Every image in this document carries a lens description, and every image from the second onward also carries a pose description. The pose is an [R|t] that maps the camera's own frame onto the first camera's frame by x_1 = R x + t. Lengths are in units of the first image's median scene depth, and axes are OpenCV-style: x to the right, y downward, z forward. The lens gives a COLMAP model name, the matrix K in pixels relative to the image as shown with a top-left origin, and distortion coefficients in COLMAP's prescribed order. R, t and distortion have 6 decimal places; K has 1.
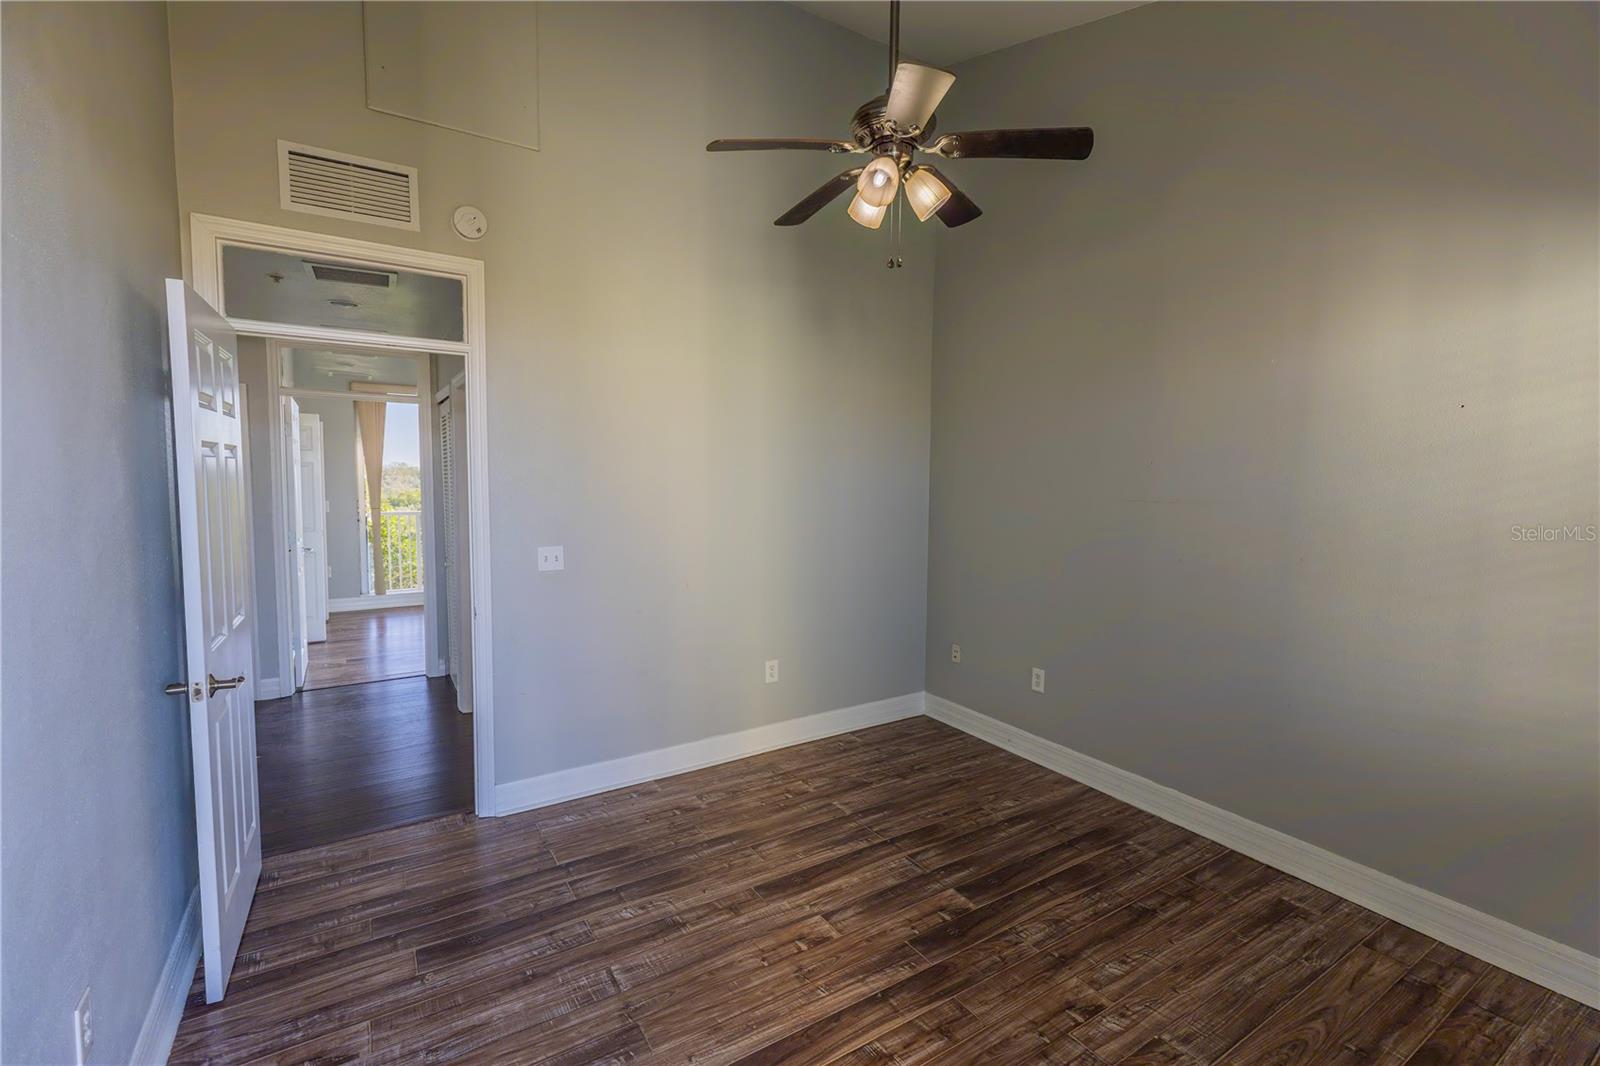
lens RADIAL K [[709.0, 0, 814.1], [0, 709.0, 528.3], [0, 0, 1]] dist [0.000873, 0.000586]
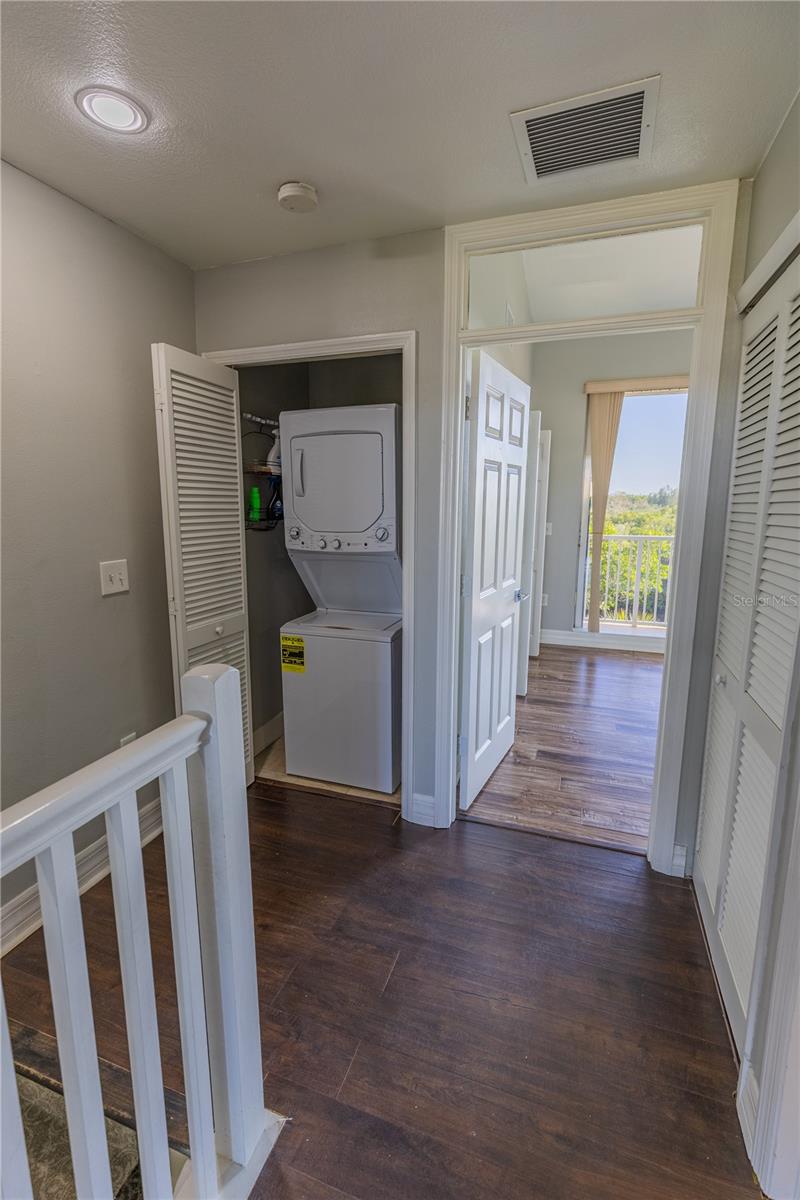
lens RADIAL K [[531.7, 0, 393.6], [0, 531.7, 588.9], [0, 0, 1]] dist [0.000873, 0.000586]
pose [[0.602126, 0.128874, -0.787931, -0.776095], [-0.057775, 0.991332, 0.117992, -0.072036], [0.796308, -0.025523, 0.604353, 1.268886]]
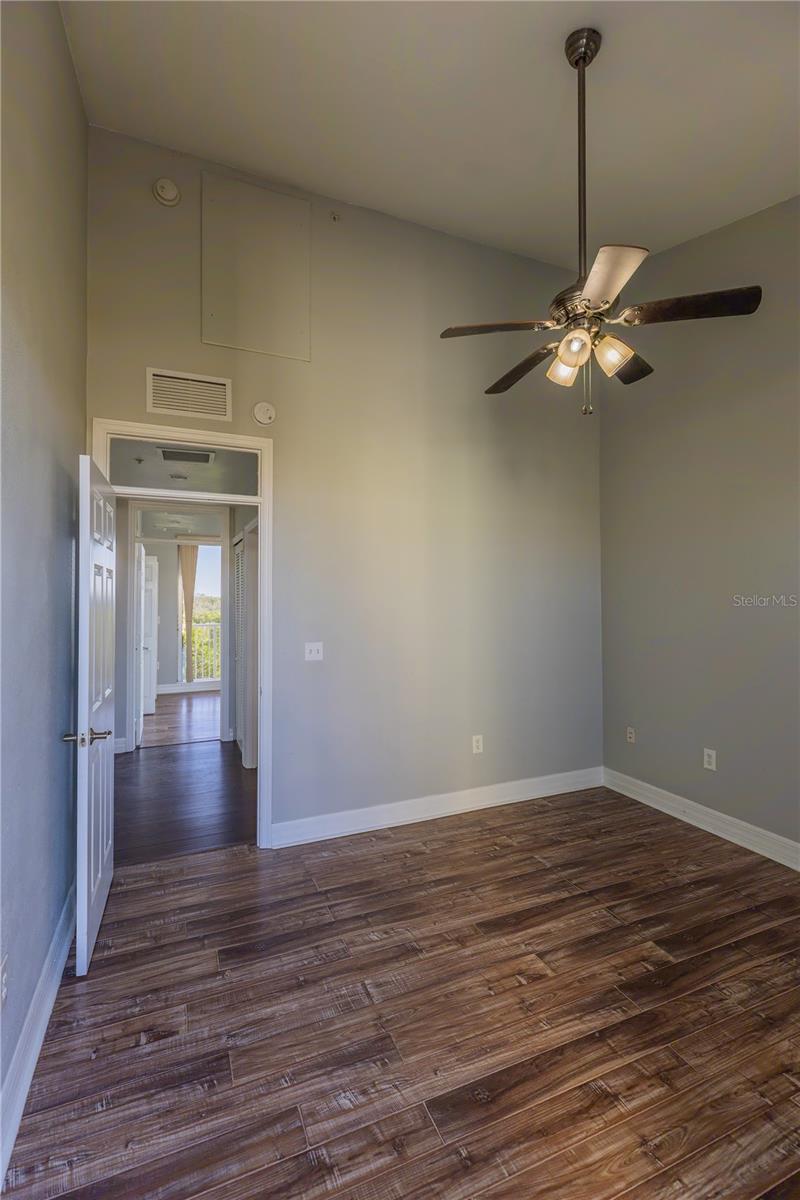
lens RADIAL K [[531.7, 0, 393.6], [0, 531.7, 588.9], [0, 0, 1]] dist [0.000873, 0.000586]
pose [[0.983946, -0.018044, -0.177554, -0.052961], [0.001394, 0.995622, -0.093458, 0.024061], [0.178463, 0.091710, 0.979663, 0.036900]]
